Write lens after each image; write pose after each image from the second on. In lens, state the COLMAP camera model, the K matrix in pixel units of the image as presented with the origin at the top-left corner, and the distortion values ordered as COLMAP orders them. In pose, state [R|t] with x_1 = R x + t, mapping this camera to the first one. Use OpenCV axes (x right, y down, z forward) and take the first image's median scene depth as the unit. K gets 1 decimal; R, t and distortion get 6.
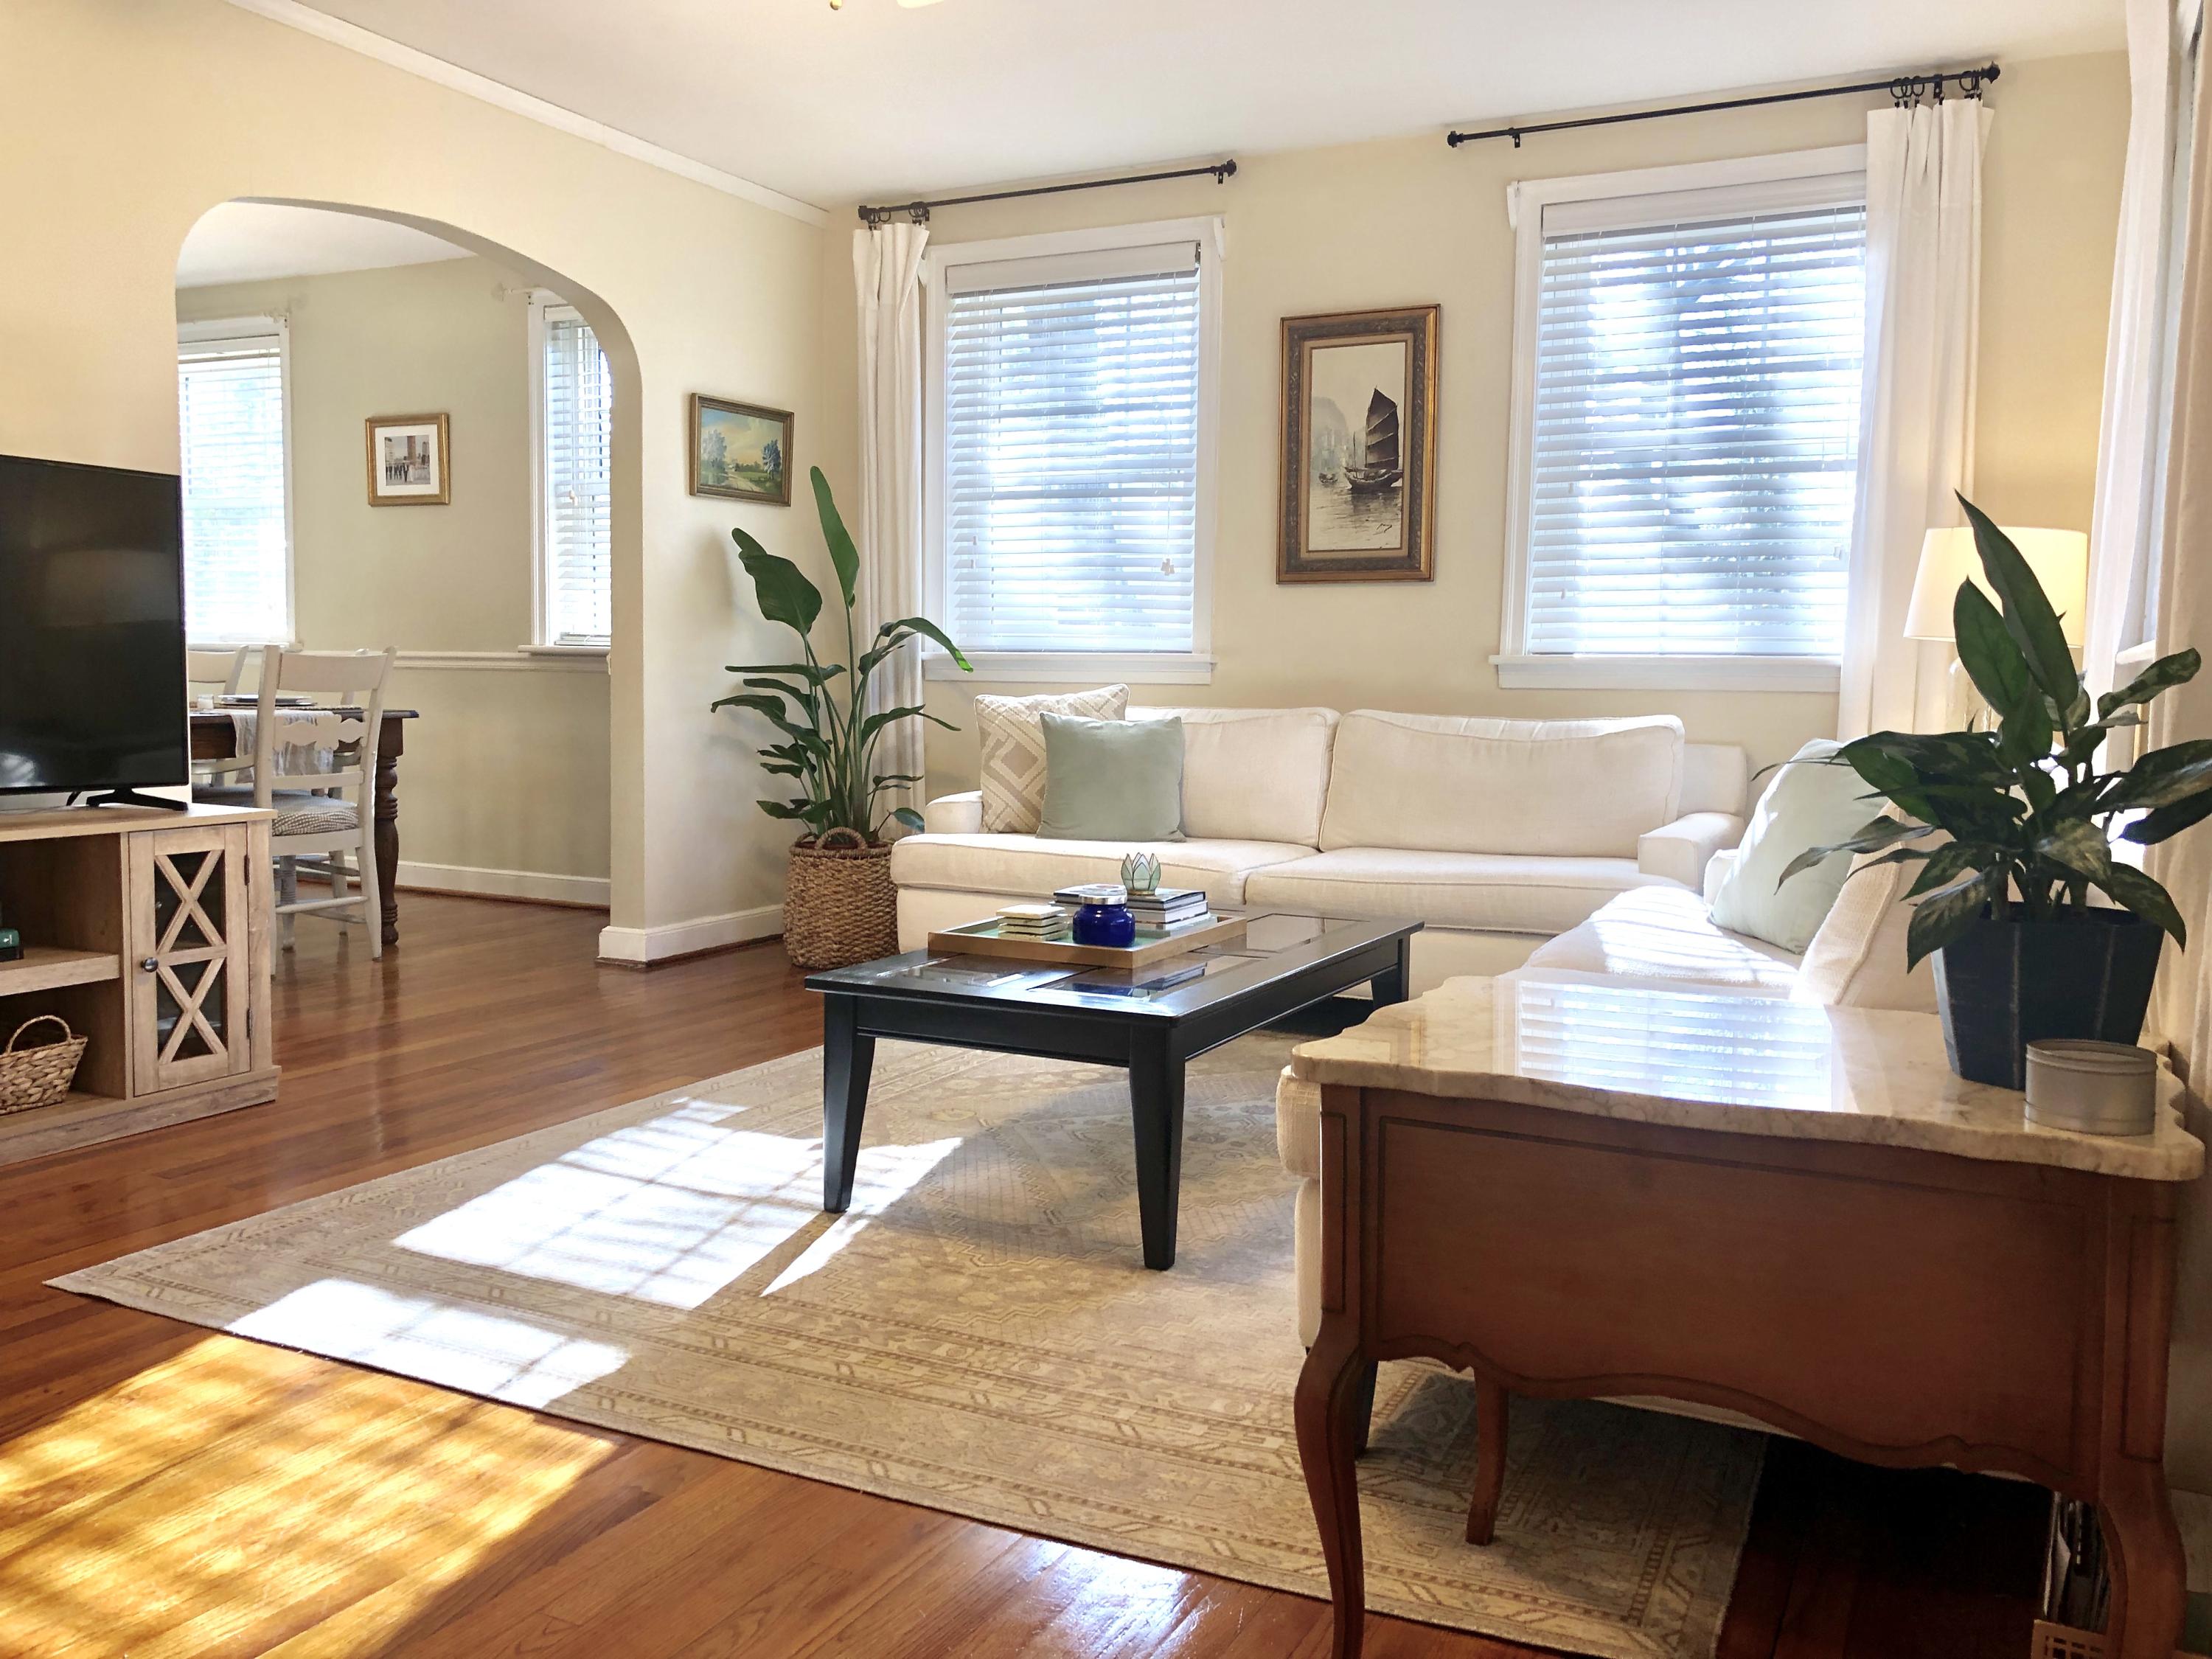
lens RADIAL K [[1791.0, 0, 1101.5], [0, 1791.0, 832.4], [0, 0, 1]] dist [0.043675, -0.054106]
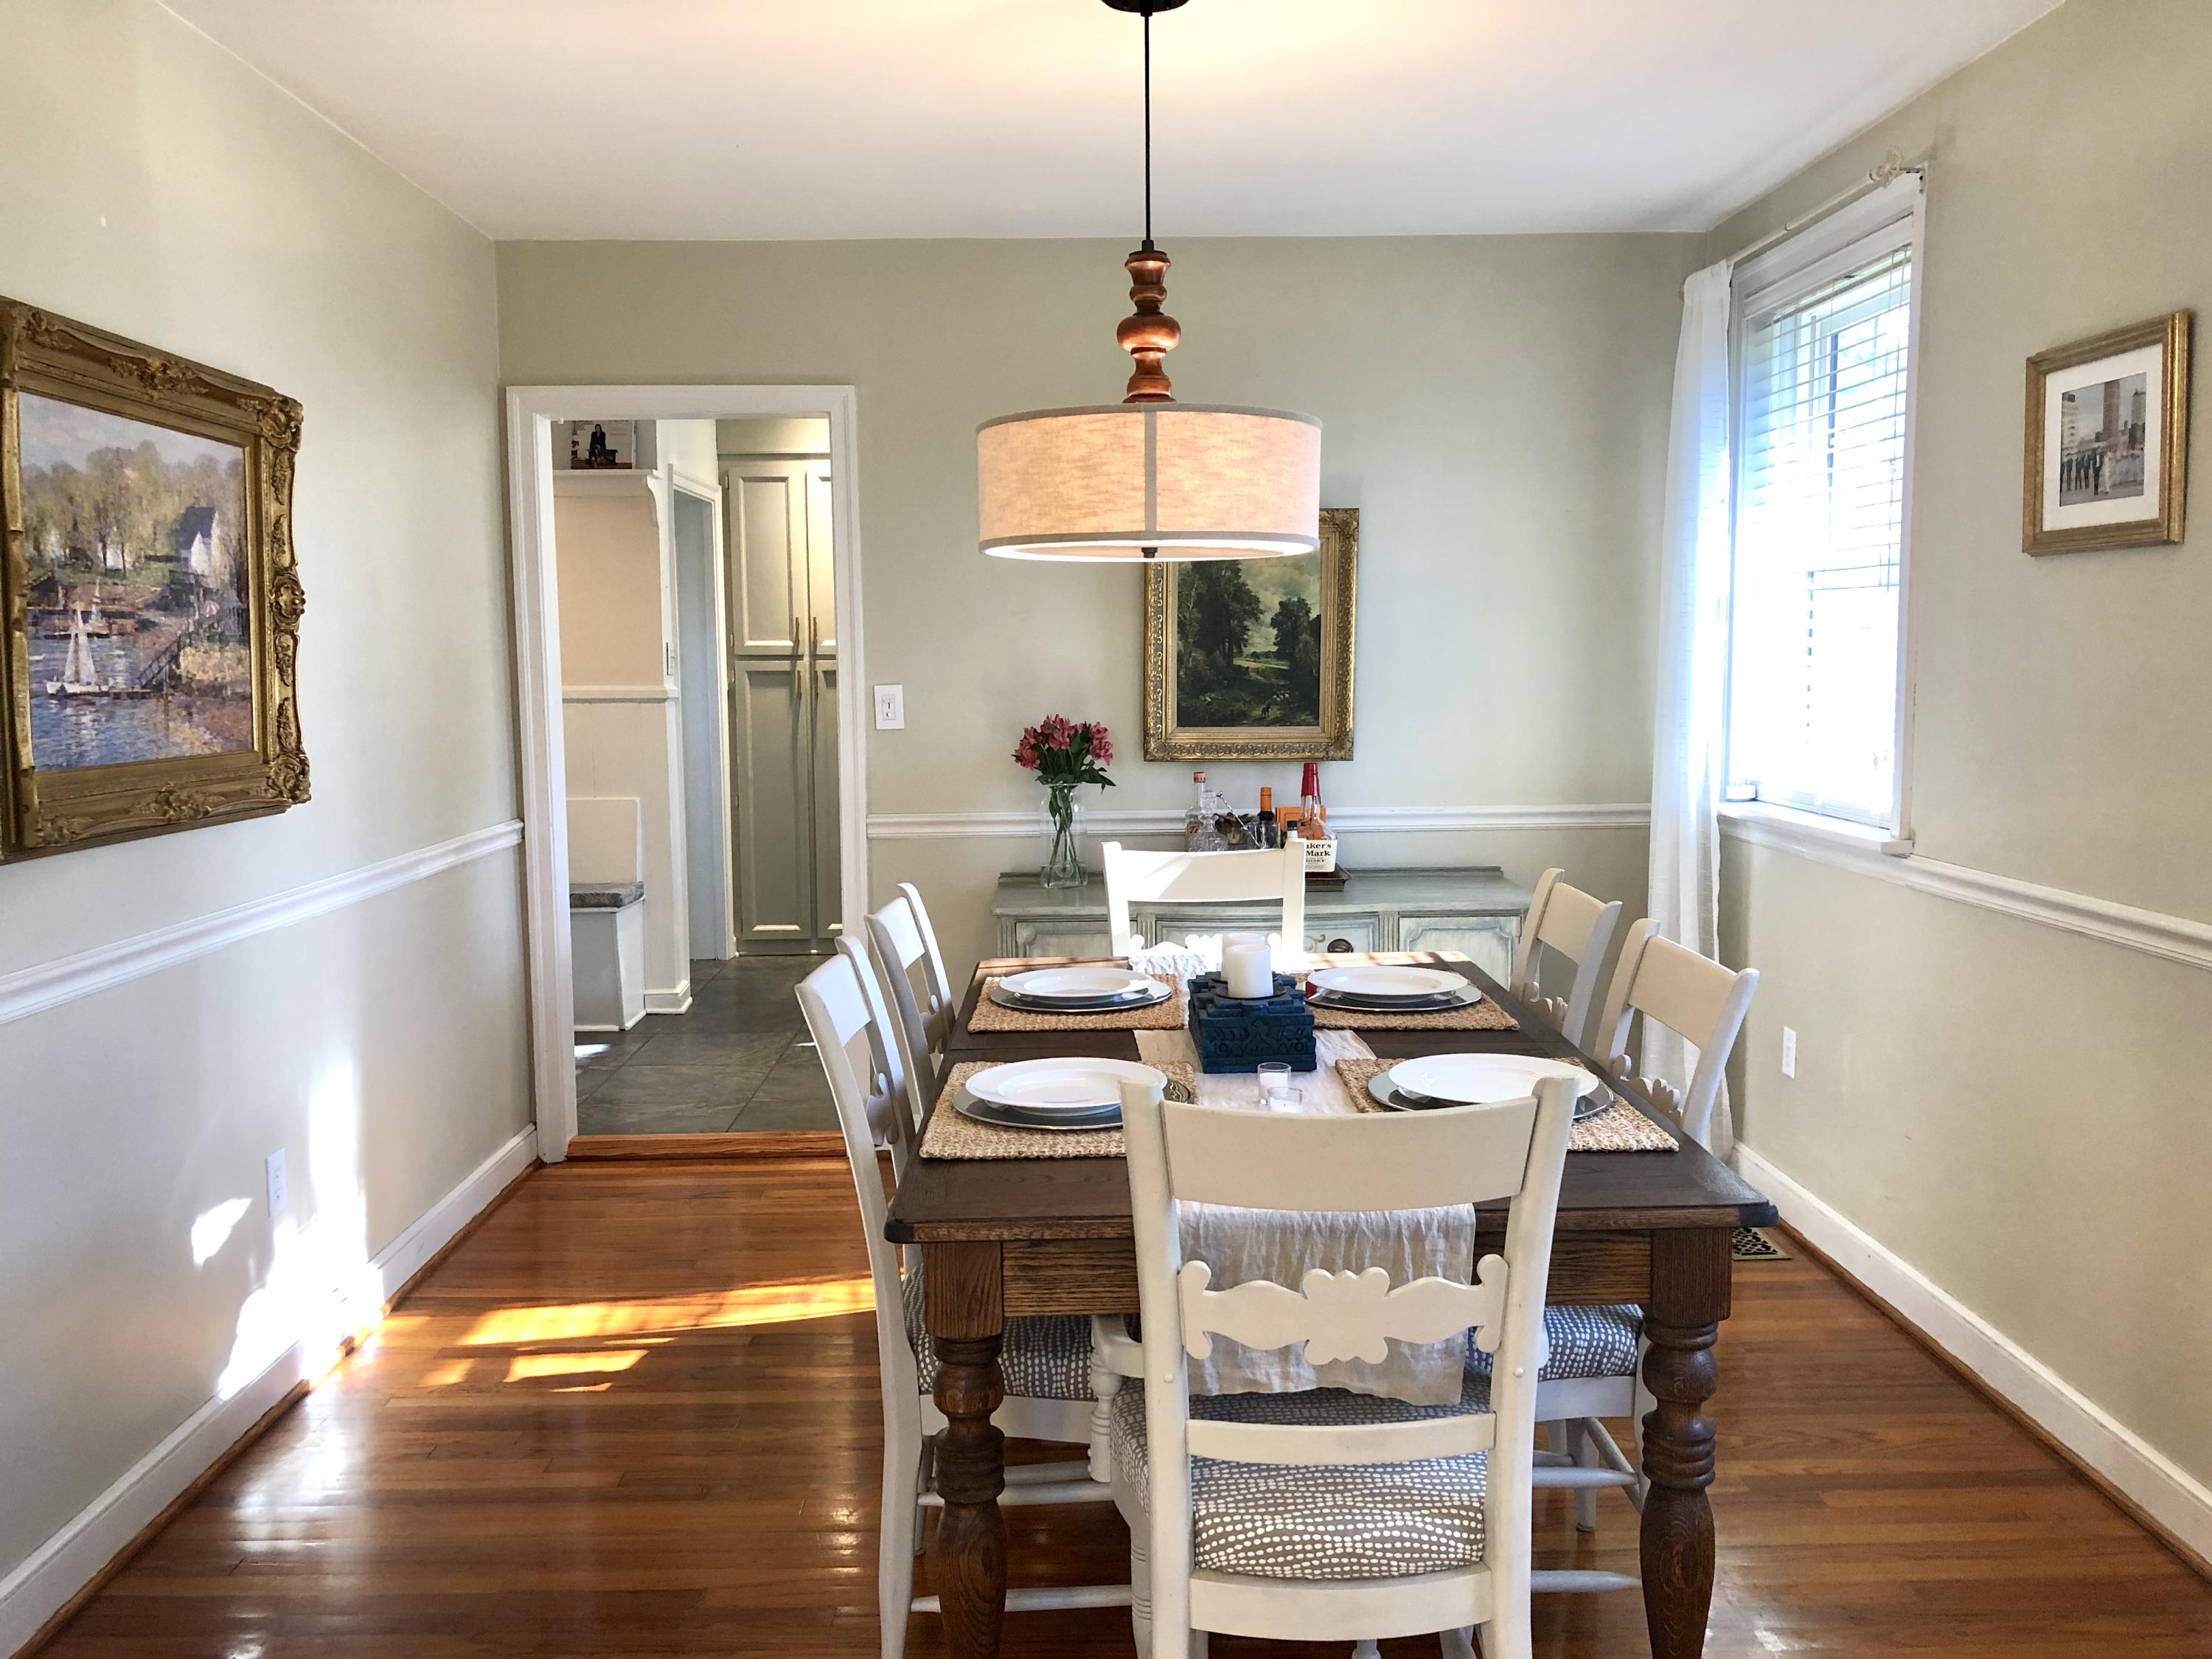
lens RADIAL K [[1791.0, 0, 1105.2], [0, 1791.0, 844.3], [0, 0, 1]] dist [0.043675, -0.054106]
pose [[0.465897, 0.075098, -0.881646, -0.147965], [-0.060794, 0.996754, 0.052777, -0.153175], [0.882748, 0.029010, 0.468950, 0.758609]]
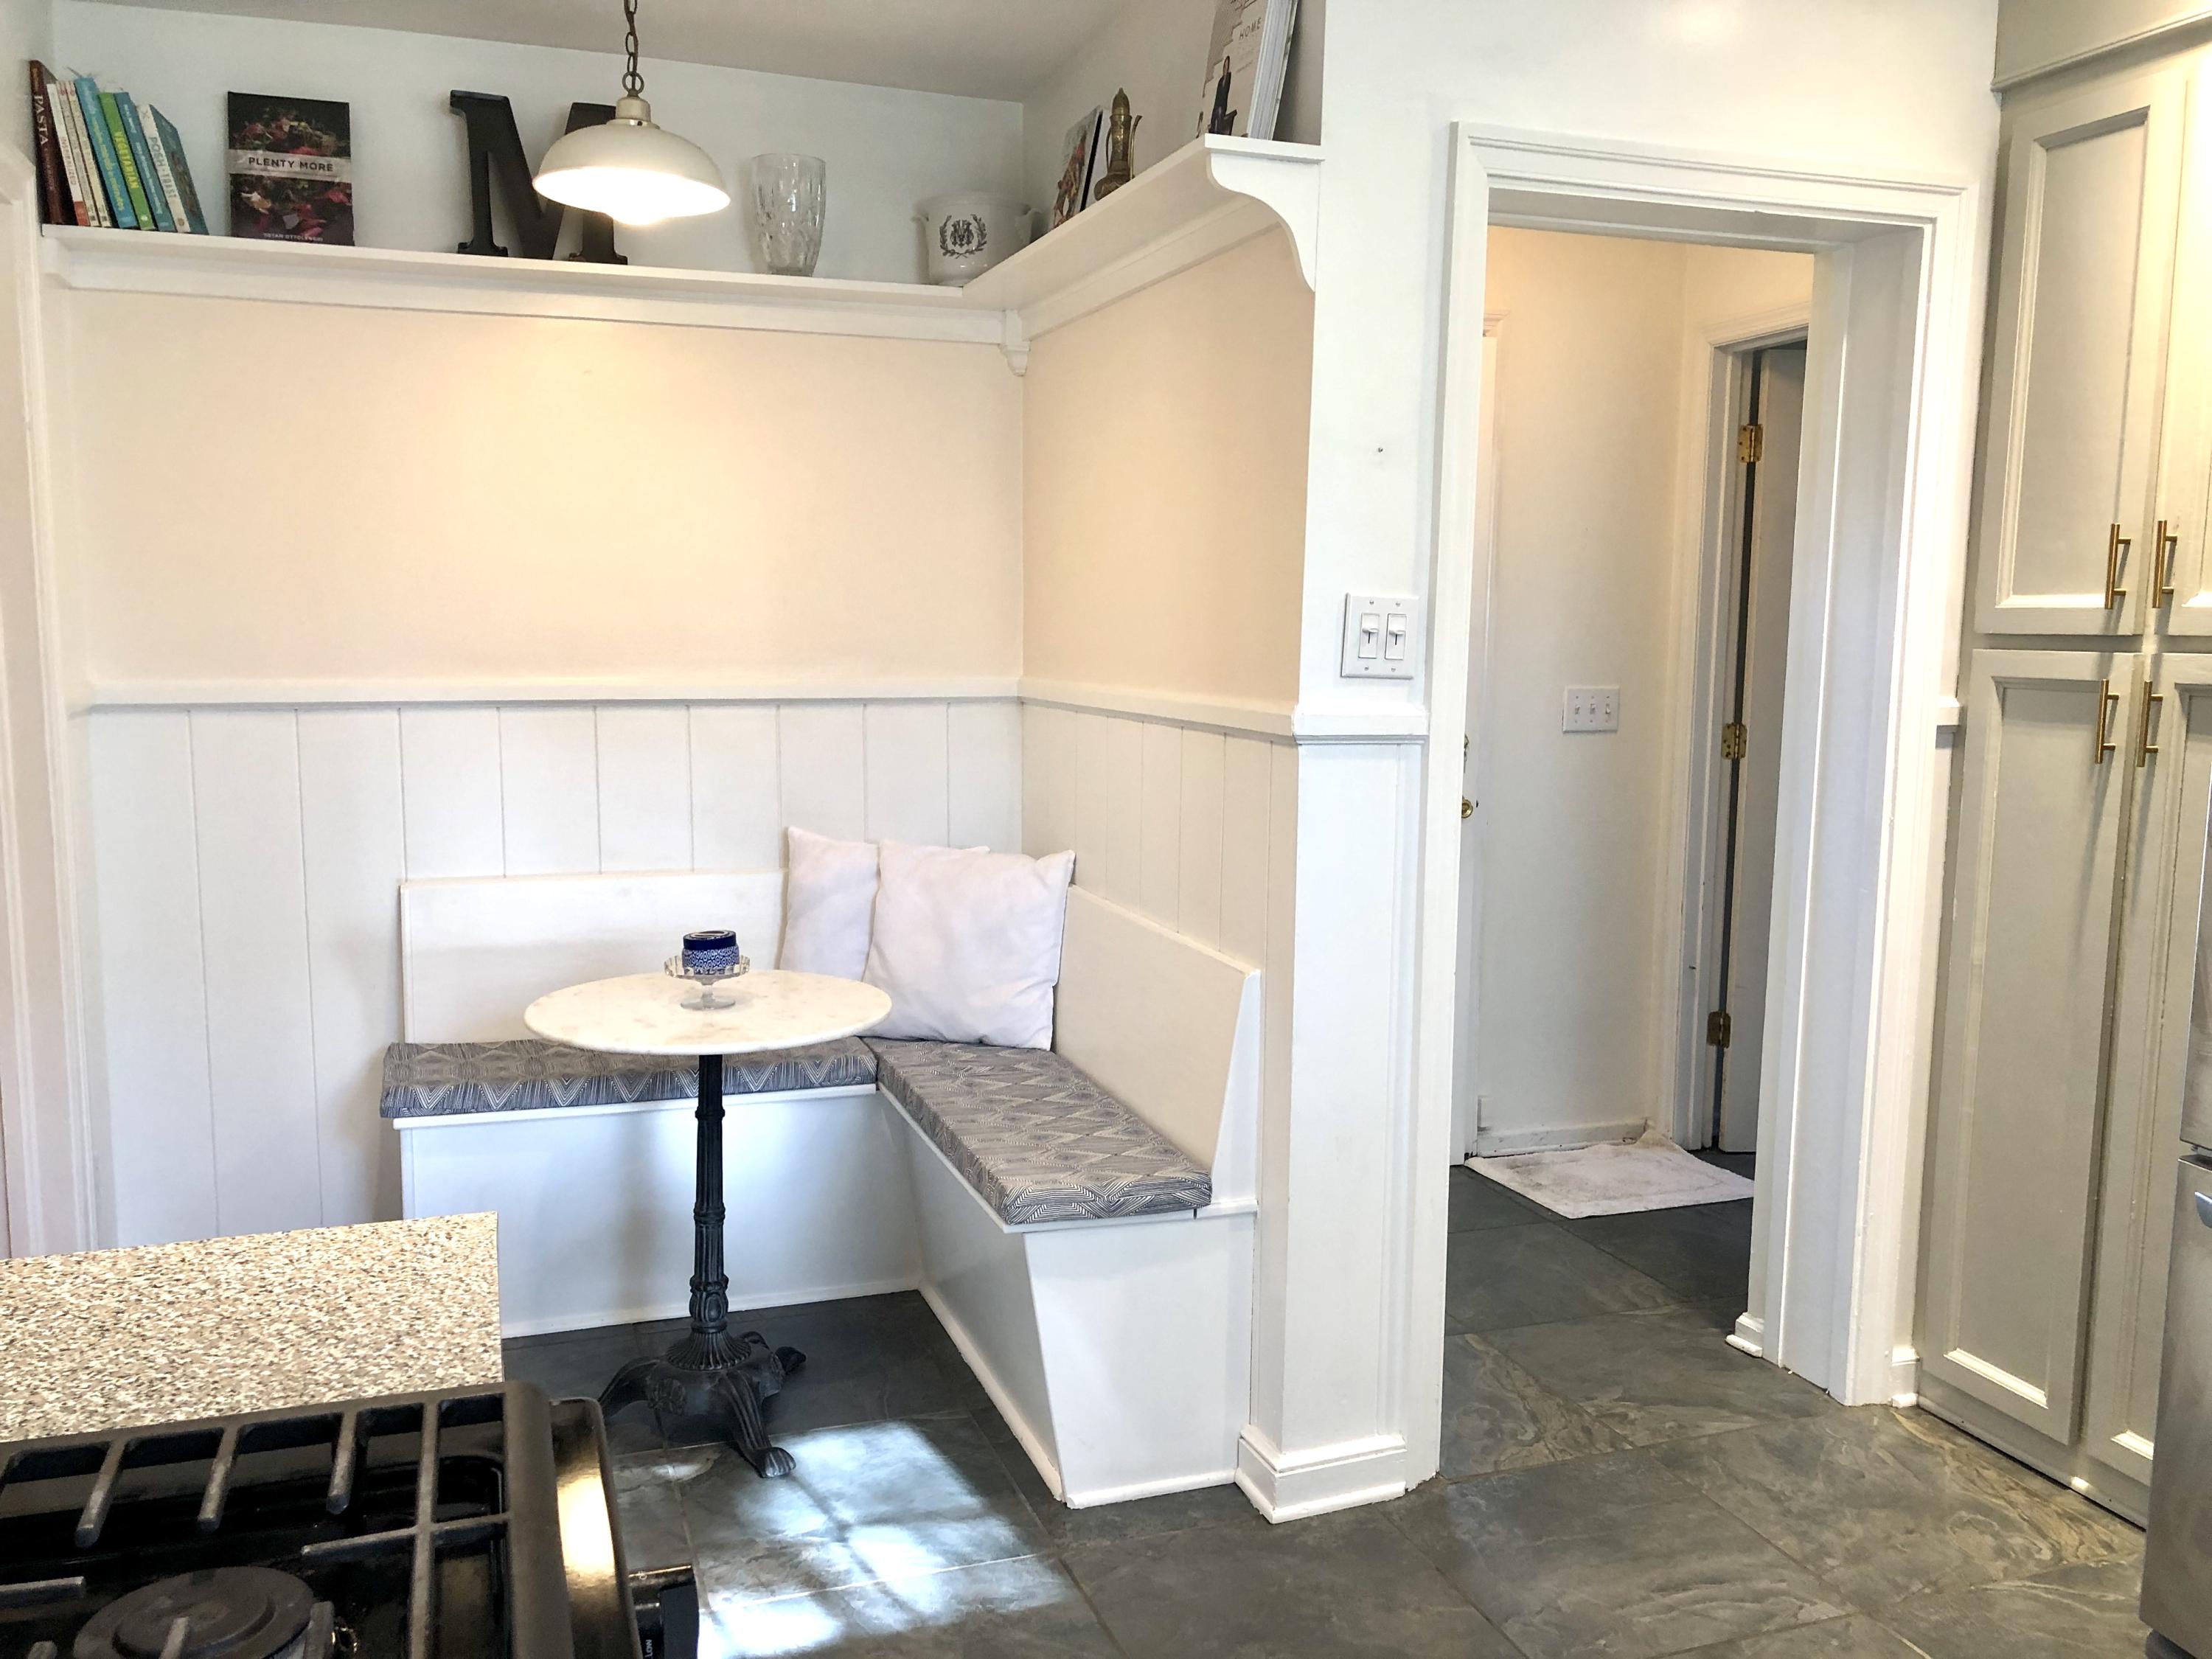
lens RADIAL K [[1791.0, 0, 1085.2], [0, 1791.0, 825.5], [0, 0, 1]] dist [0.043675, -0.054106]
pose [[-0.698124, 0.061124, -0.713363, -0.961380], [-0.084149, 0.982439, 0.166531, -0.218853], [0.711015, 0.176288, -0.680721, 1.335193]]
